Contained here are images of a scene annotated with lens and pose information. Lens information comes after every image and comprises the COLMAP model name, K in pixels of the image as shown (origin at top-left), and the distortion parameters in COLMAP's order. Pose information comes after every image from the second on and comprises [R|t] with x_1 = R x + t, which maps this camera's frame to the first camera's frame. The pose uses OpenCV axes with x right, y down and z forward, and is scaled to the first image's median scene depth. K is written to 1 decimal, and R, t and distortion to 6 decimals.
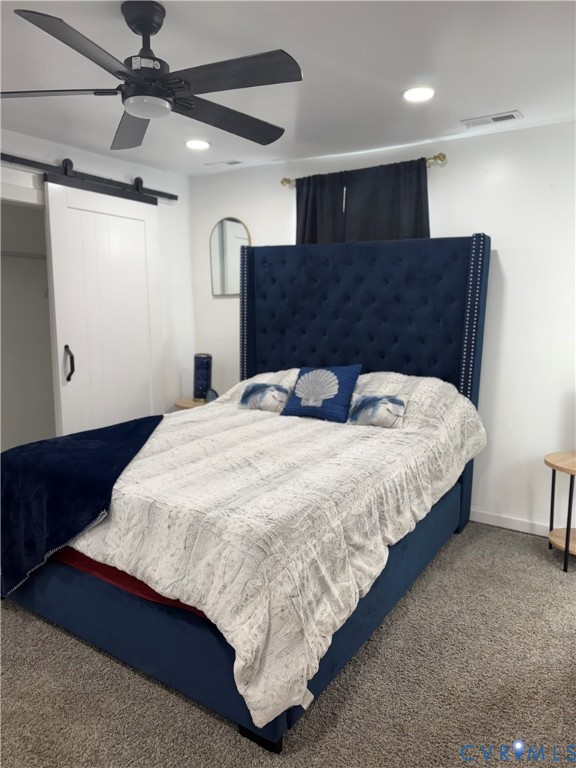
lens RADIAL K [[542.9, 0, 288.0], [0, 542.9, 384.0], [0, 0, 1]] dist [0.086728, -0.160154]
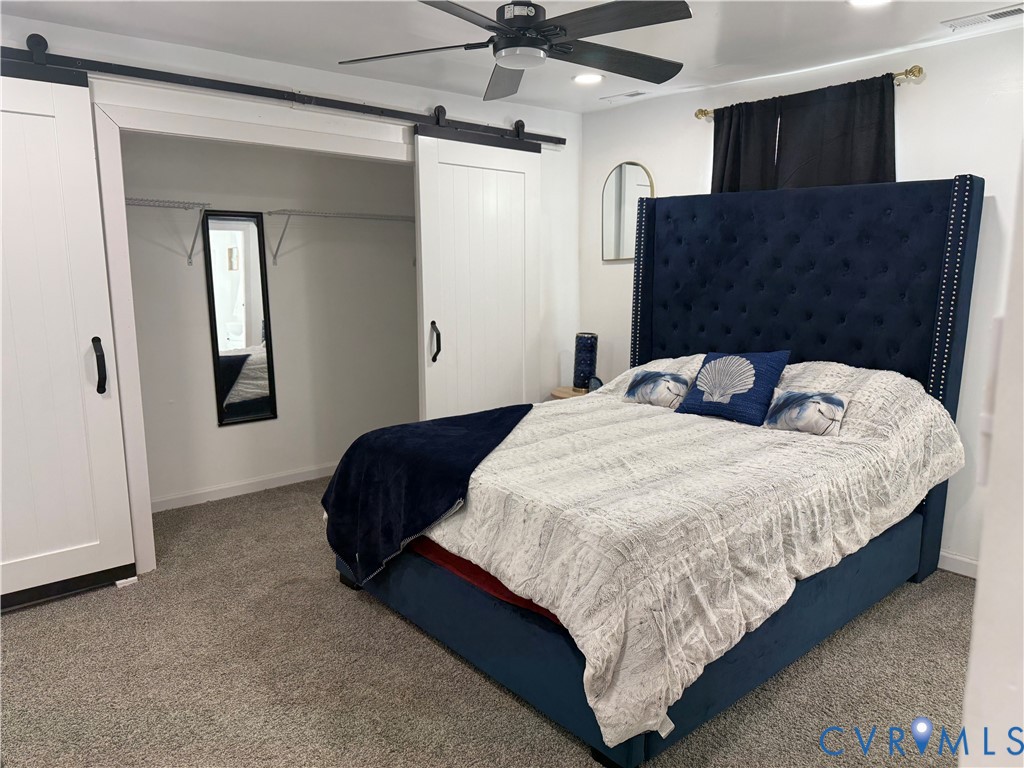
lens RADIAL K [[723.9, 0, 512.0], [0, 723.9, 384.0], [0, 0, 1]] dist [0.086728, -0.160154]
pose [[0.960474, 0.037835, -0.275787, 0.064197], [-0.033337, 0.999224, 0.020978, 0.002682], [0.276367, -0.010955, 0.960990, -0.127184]]
